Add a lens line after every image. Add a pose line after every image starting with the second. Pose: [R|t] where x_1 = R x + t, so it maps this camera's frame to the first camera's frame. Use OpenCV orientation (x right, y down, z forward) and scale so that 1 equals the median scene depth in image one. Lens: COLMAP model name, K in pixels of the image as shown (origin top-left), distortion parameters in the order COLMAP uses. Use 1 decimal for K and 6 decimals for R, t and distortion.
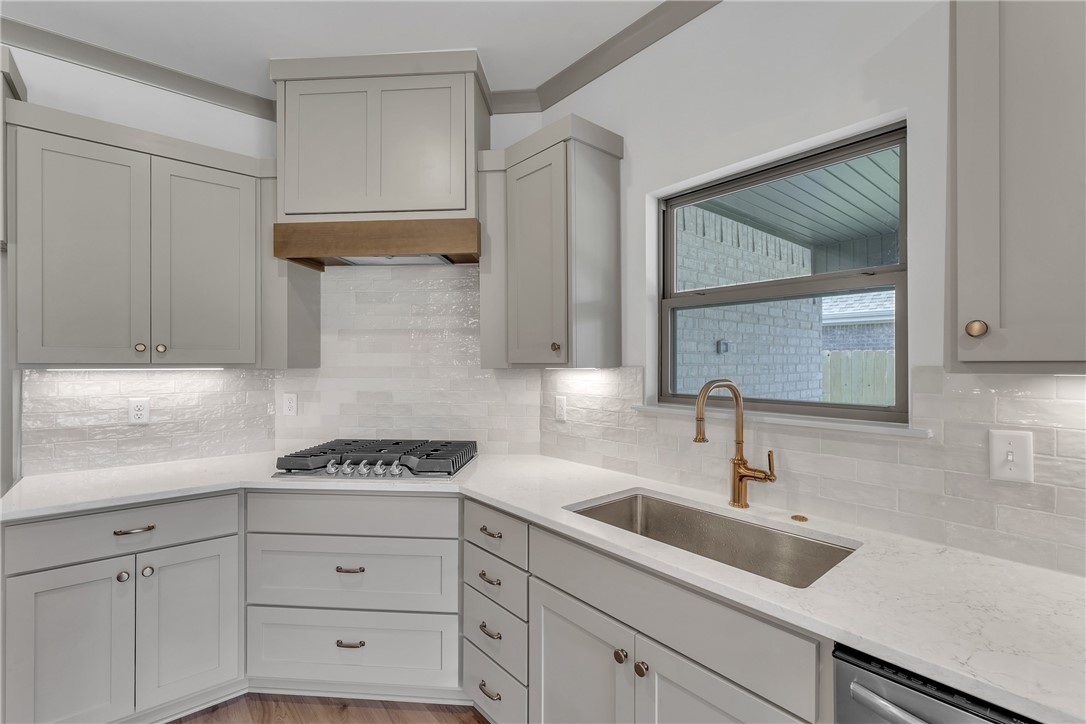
lens RADIAL K [[482.2, 0, 551.9], [0, 482.2, 362.2], [0, 0, 1]] dist [0.001393, -0.001134]
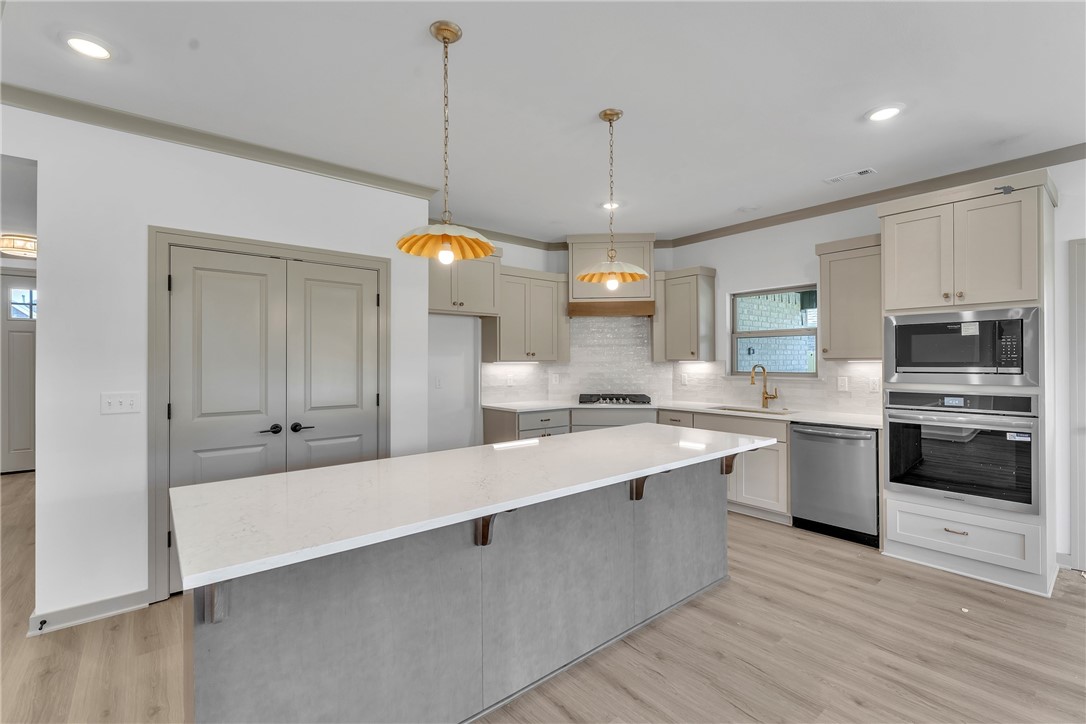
lens RADIAL K [[482.2, 0, 548.0], [0, 482.2, 359.6], [0, 0, 1]] dist [0.001393, -0.001134]
pose [[0.999786, -0.003685, -0.020364, -0.677648], [0.003625, 0.999989, -0.002951, 0.007126], [0.020374, 0.002876, 0.999788, -1.525394]]
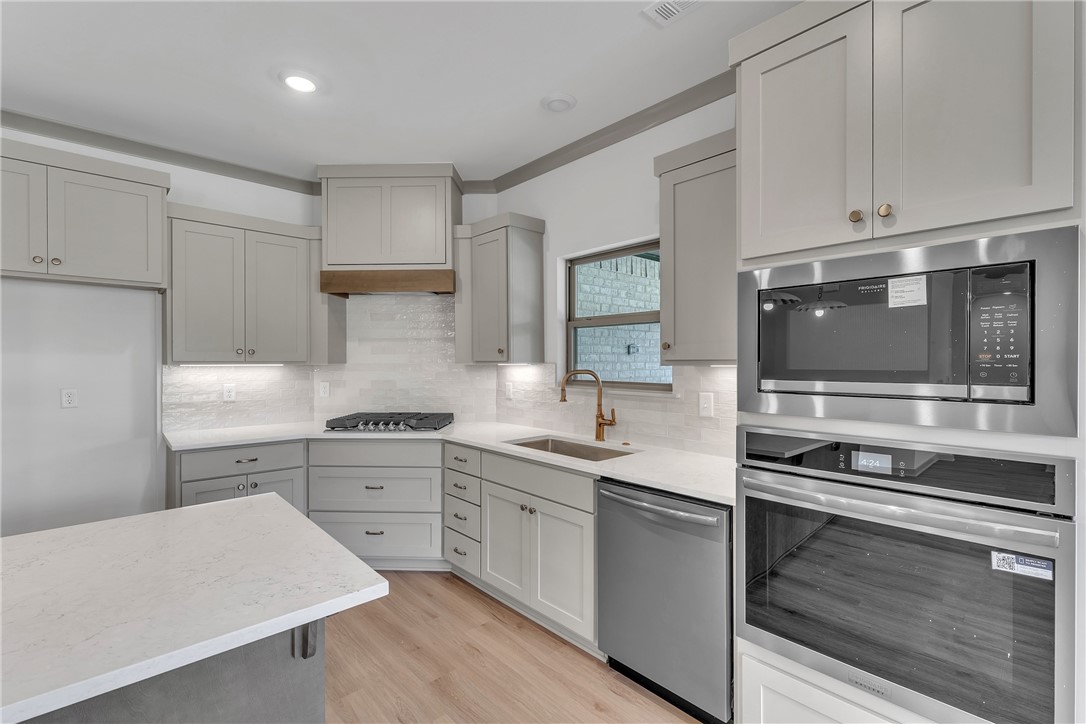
lens RADIAL K [[482.2, 0, 552.9], [0, 482.2, 362.2], [0, 0, 1]] dist [0.001393, -0.001134]
pose [[0.999266, -0.000289, 0.038302, 0.115387], [0.000208, 0.999998, 0.002131, 0.002526], [-0.038303, -0.002122, 0.999264, -0.613840]]
